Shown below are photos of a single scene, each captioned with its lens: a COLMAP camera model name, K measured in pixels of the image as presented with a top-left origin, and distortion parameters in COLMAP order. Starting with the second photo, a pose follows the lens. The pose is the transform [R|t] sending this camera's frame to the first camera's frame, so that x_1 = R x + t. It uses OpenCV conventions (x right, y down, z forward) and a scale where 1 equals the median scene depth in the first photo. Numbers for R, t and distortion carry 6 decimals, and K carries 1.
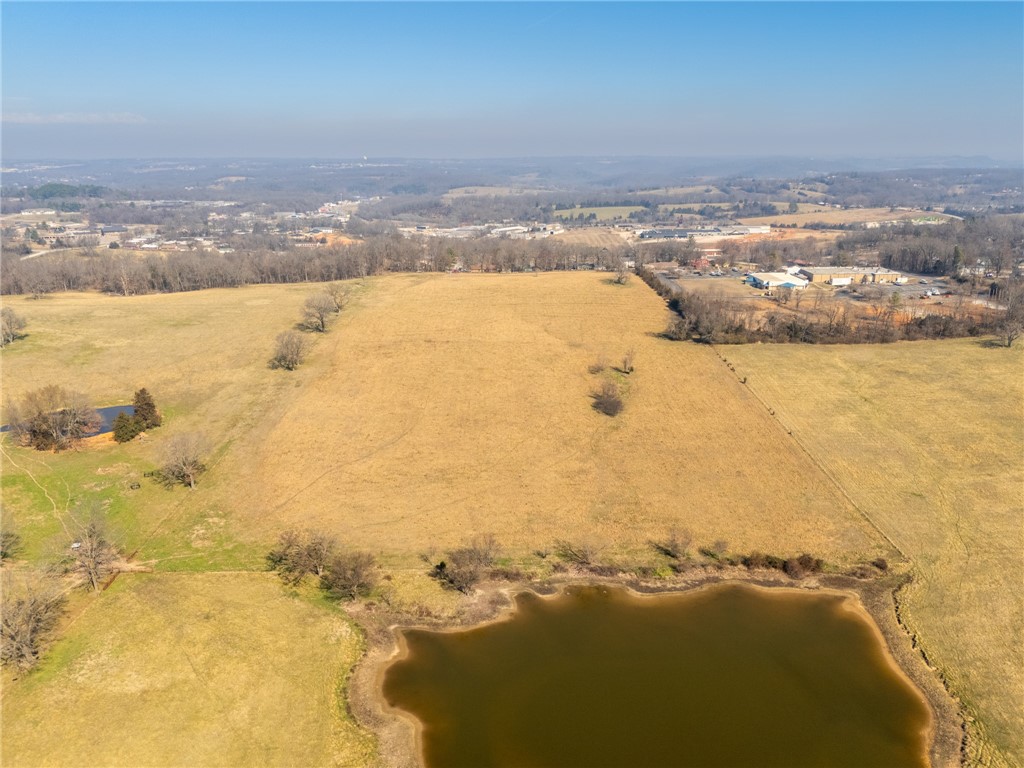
lens RADIAL K [[755.9, 0, 512.0], [0, 755.9, 384.0], [0, 0, 1]] dist [0.070584, -0.064357]
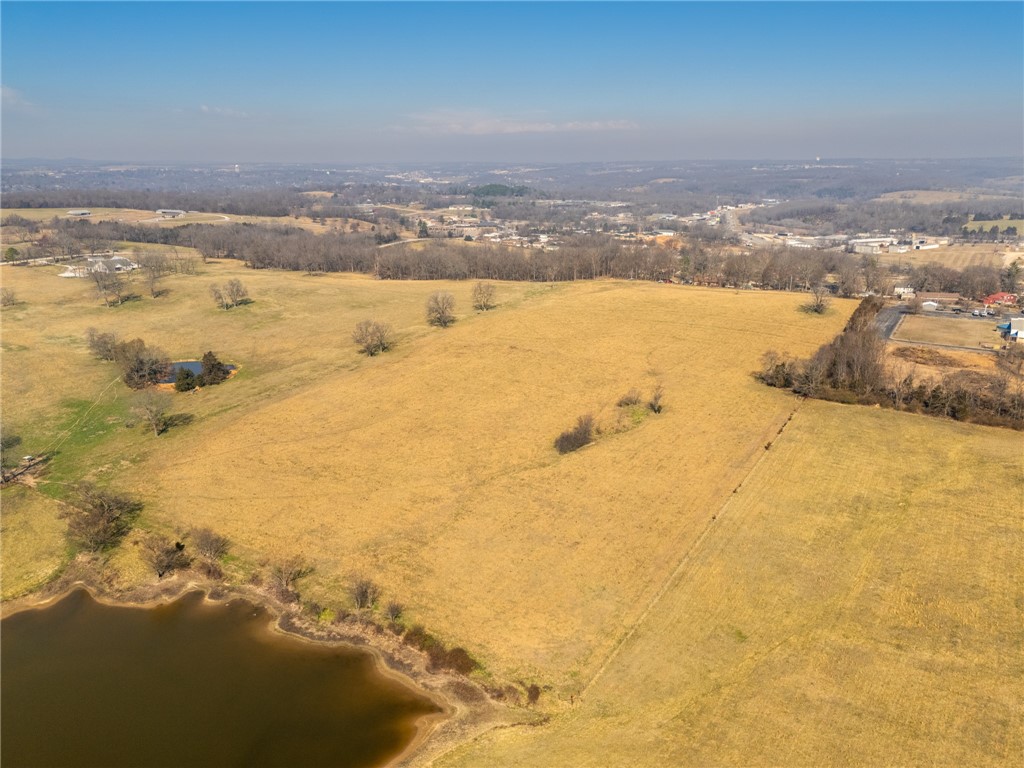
lens RADIAL K [[755.9, 0, 512.0], [0, 755.9, 384.0], [0, 0, 1]] dist [0.070584, -0.064357]
pose [[0.840958, 0.154801, -0.518484, 0.520303], [-0.155872, 0.986891, 0.041834, -0.064214], [0.518163, 0.045636, 0.854063, 0.201927]]
